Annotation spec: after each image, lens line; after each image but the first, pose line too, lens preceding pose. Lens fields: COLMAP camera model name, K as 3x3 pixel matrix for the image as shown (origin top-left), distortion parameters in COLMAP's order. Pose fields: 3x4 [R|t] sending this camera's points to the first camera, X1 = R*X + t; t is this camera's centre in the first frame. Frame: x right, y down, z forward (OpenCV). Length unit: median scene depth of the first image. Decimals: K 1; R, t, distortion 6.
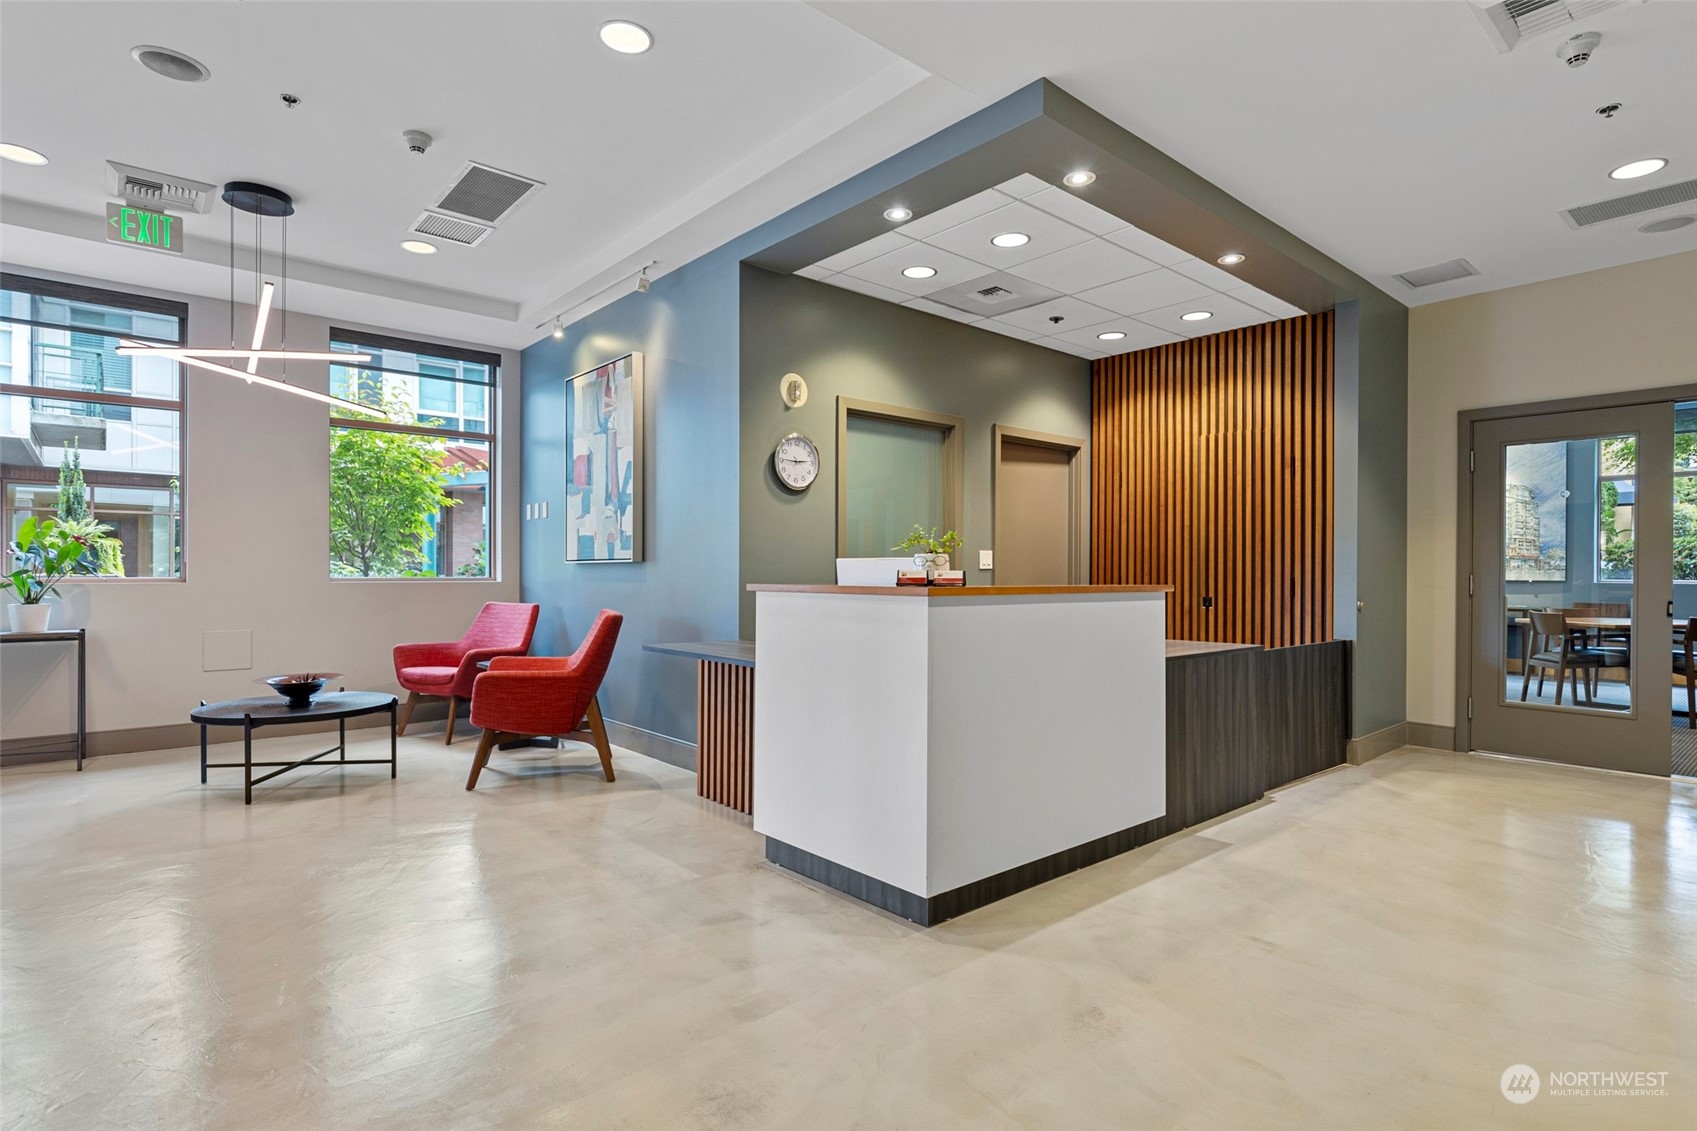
lens RADIAL K [[851.9, 0, 859.6], [0, 851.9, 575.4], [0, 0, 1]] dist [-0.002182, -0.000787]
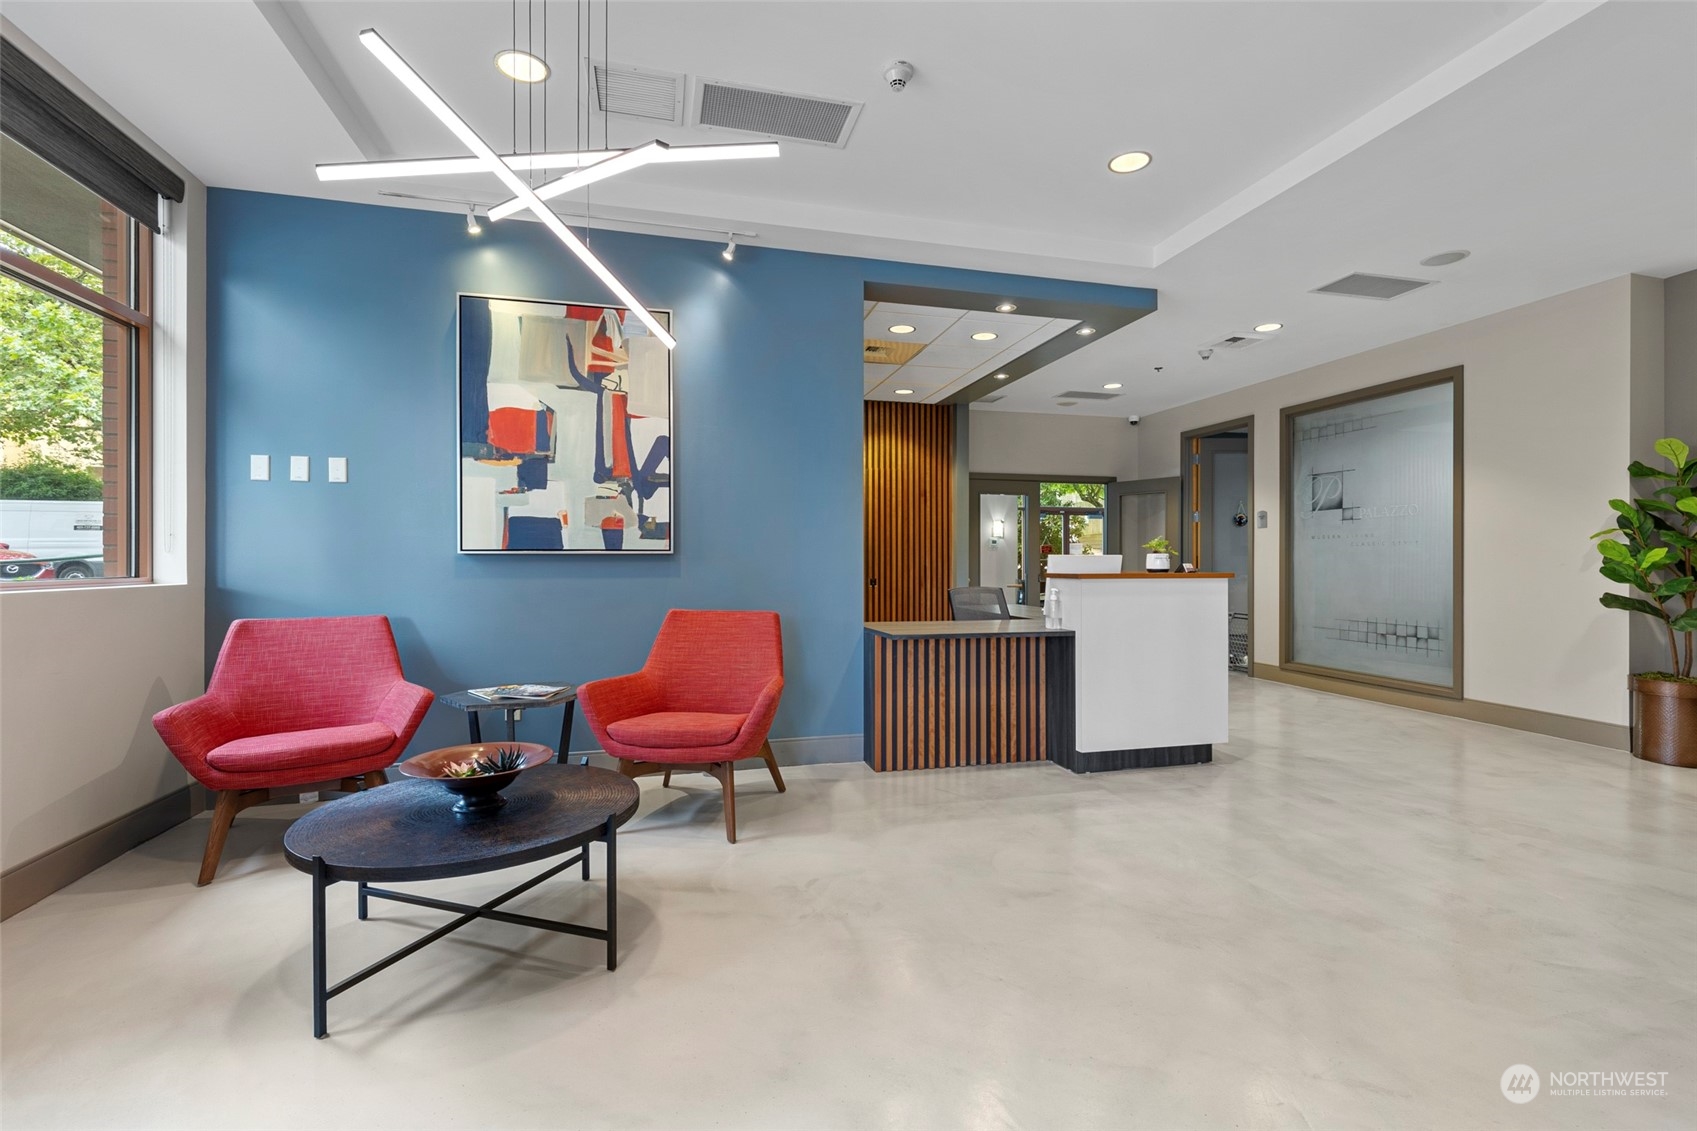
lens RADIAL K [[761.8, 0, 855.9], [0, 761.8, 559.6], [0, 0, 1]] dist [-0.000044, 0.000151]
pose [[0.453084, -0.001967, 0.891466, -0.852675], [0.004030, 0.999992, 0.000158, -0.008788], [-0.891459, 0.003521, 0.453088, 0.472711]]
